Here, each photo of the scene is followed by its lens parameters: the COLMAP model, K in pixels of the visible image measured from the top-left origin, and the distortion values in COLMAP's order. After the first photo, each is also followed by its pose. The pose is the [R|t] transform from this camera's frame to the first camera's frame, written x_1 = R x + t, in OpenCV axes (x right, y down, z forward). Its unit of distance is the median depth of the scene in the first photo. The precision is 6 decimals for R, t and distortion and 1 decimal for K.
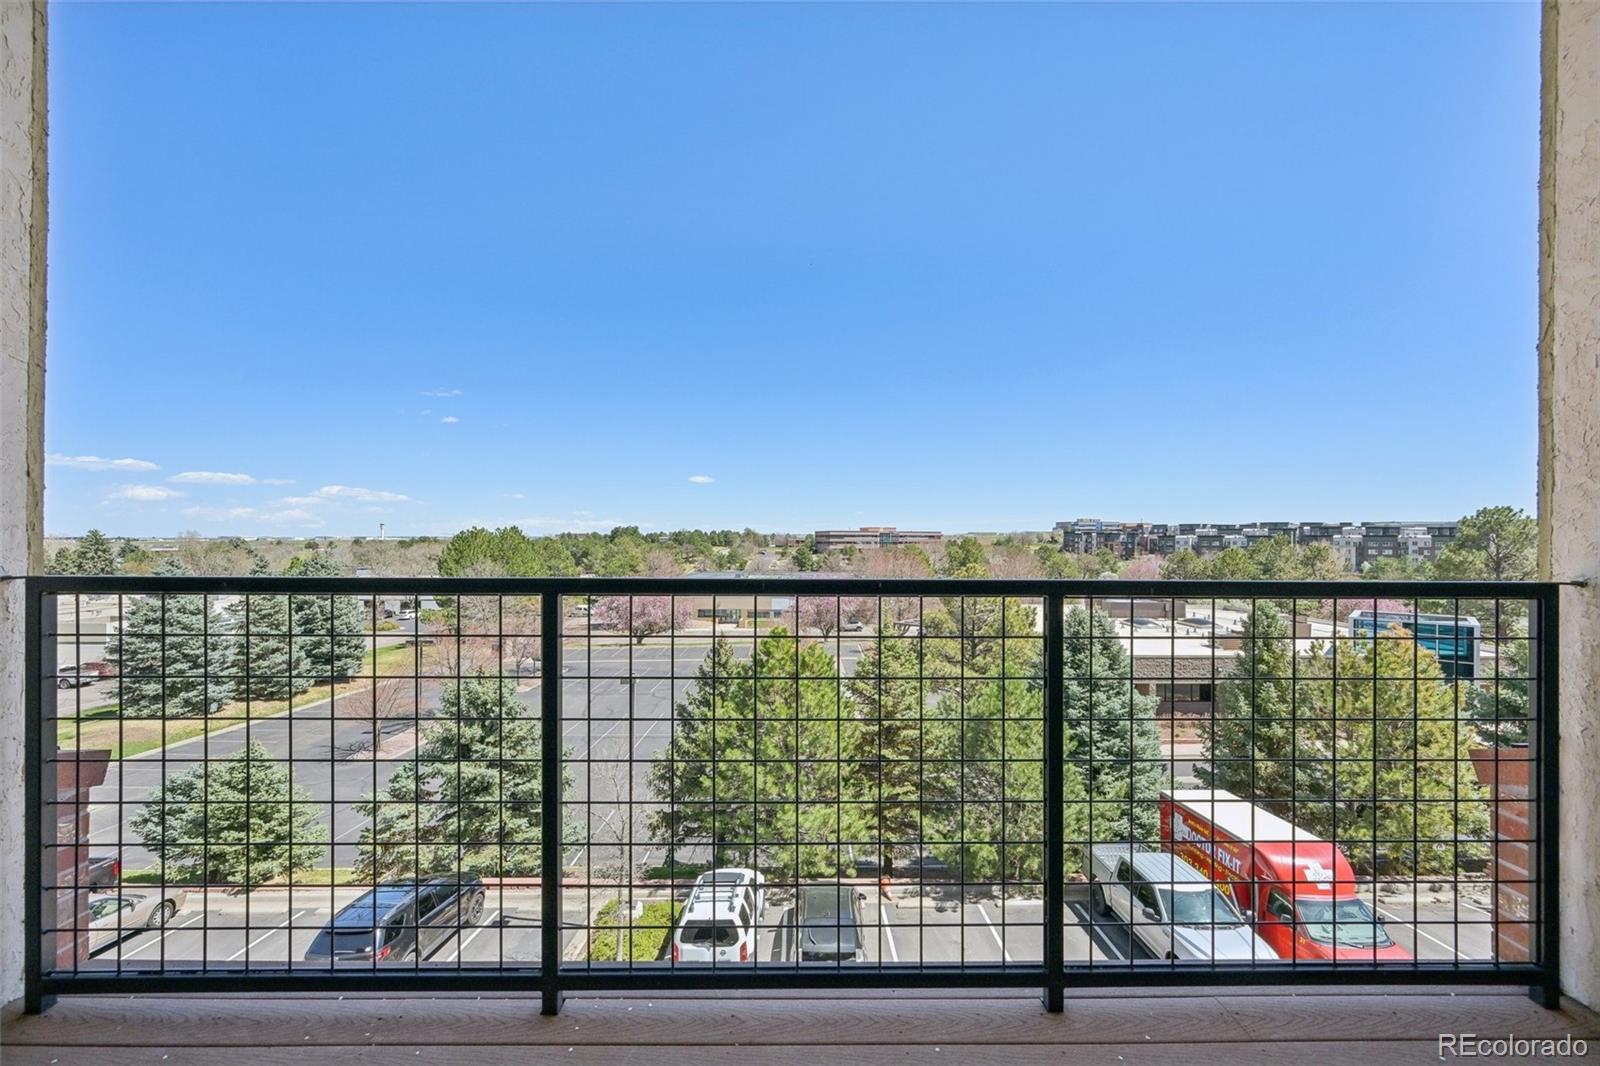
lens RADIAL K [[626.4, 0, 801.3], [0, 626.4, 539.6], [0, 0, 1]] dist [-0.002859, 0.001182]
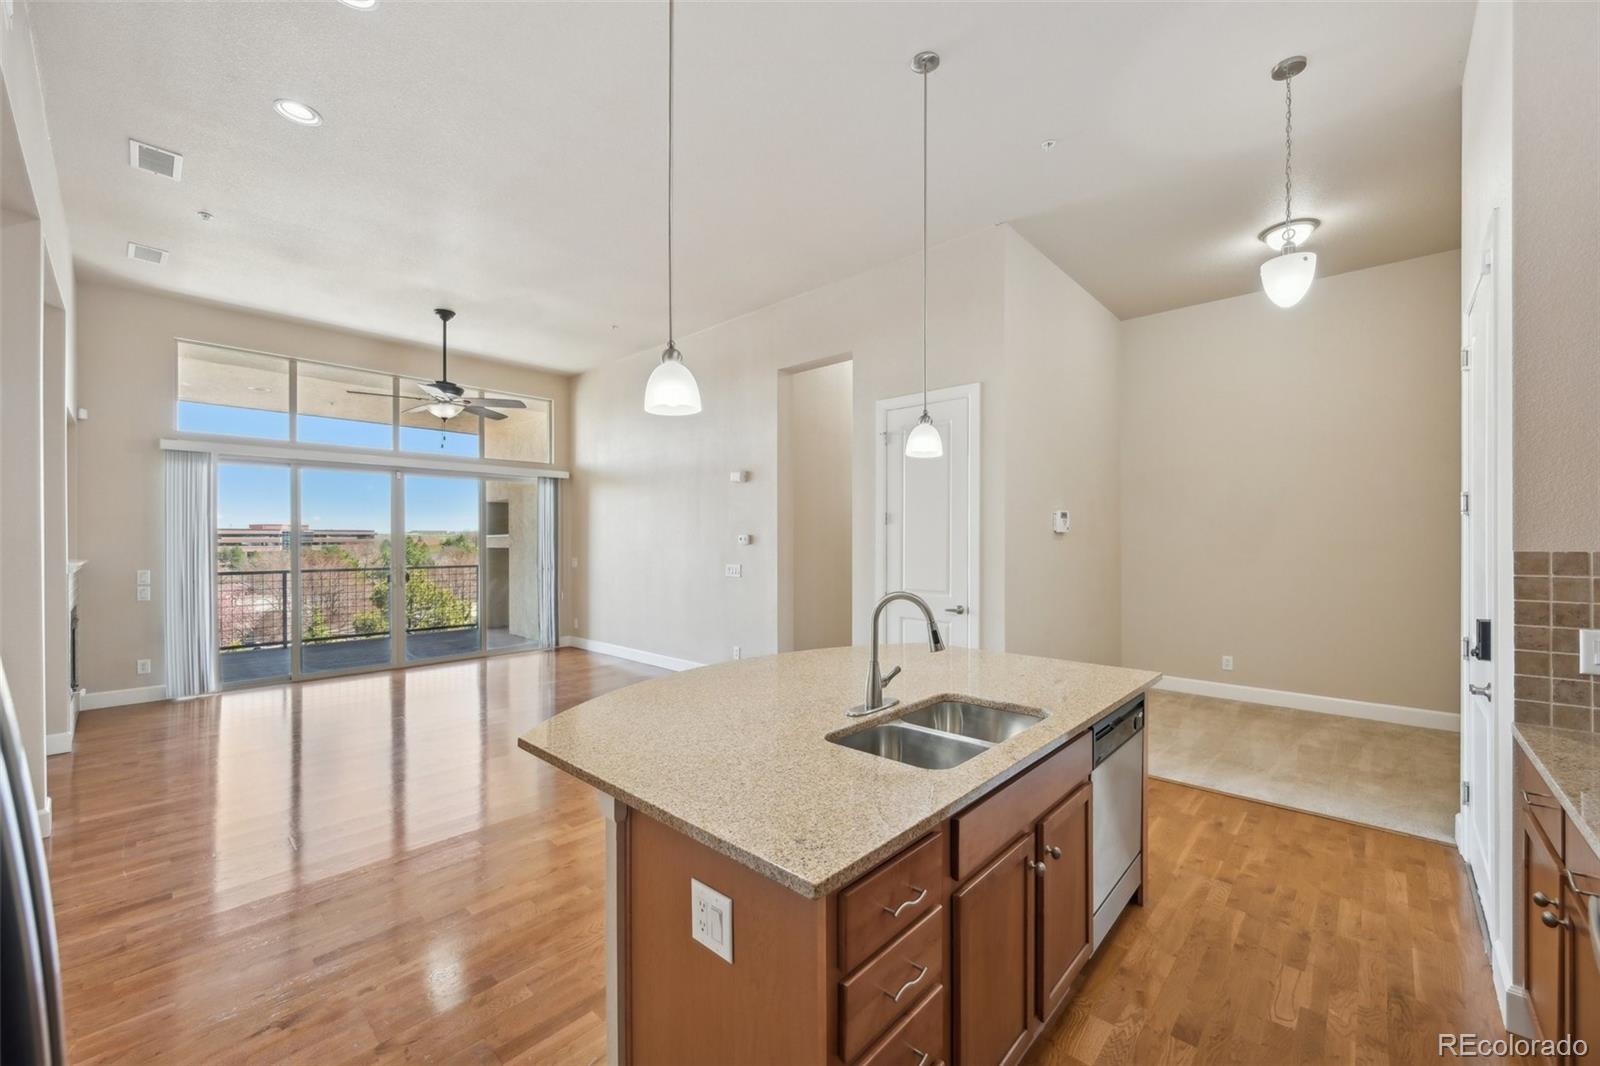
lens RADIAL K [[626.4, 0, 805.0], [0, 626.4, 539.6], [0, 0, 1]] dist [-0.002859, 0.001182]
pose [[0.681035, -0.005974, 0.732227, -0.047644], [0.004617, 0.999982, 0.003864, -0.007601], [-0.732237, 0.000749, 0.681050, -0.222671]]
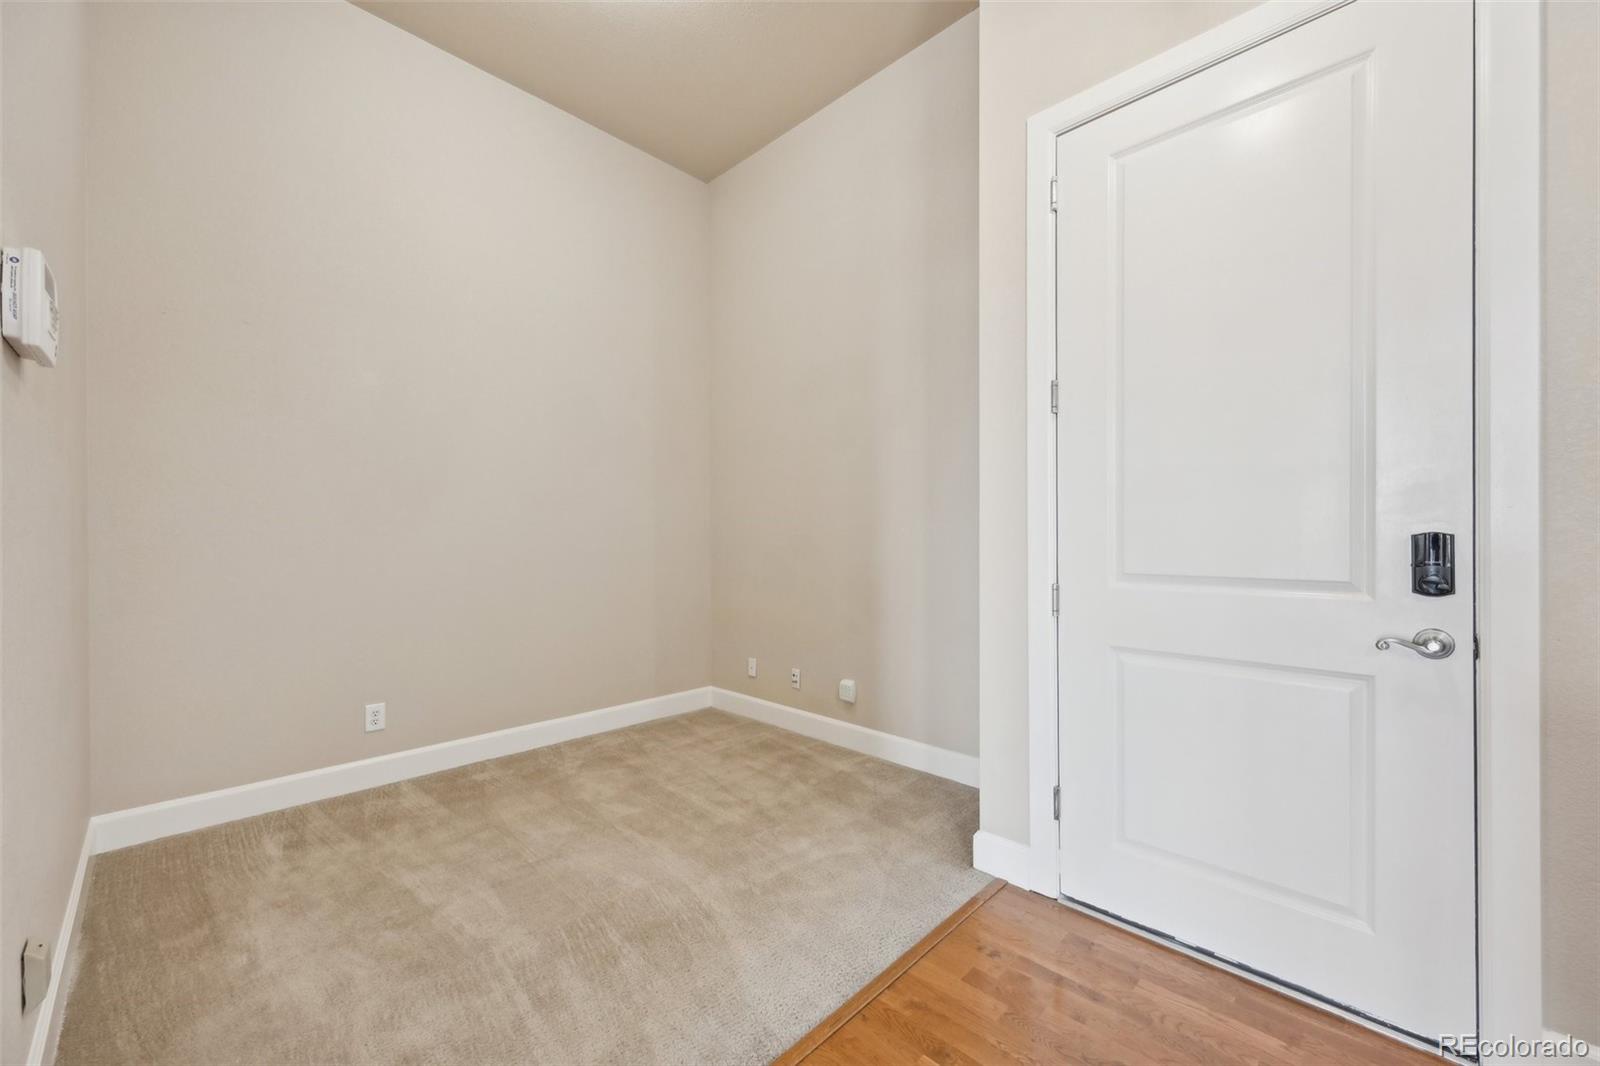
lens RADIAL K [[626.4, 0, 802.8], [0, 626.4, 539.6], [0, 0, 1]] dist [-0.002859, 0.001182]
pose [[-0.711139, -0.003972, 0.703041, 0.028634], [0.001063, 0.999977, 0.006725, -0.000534], [-0.703051, 0.005530, -0.711118, -0.181763]]
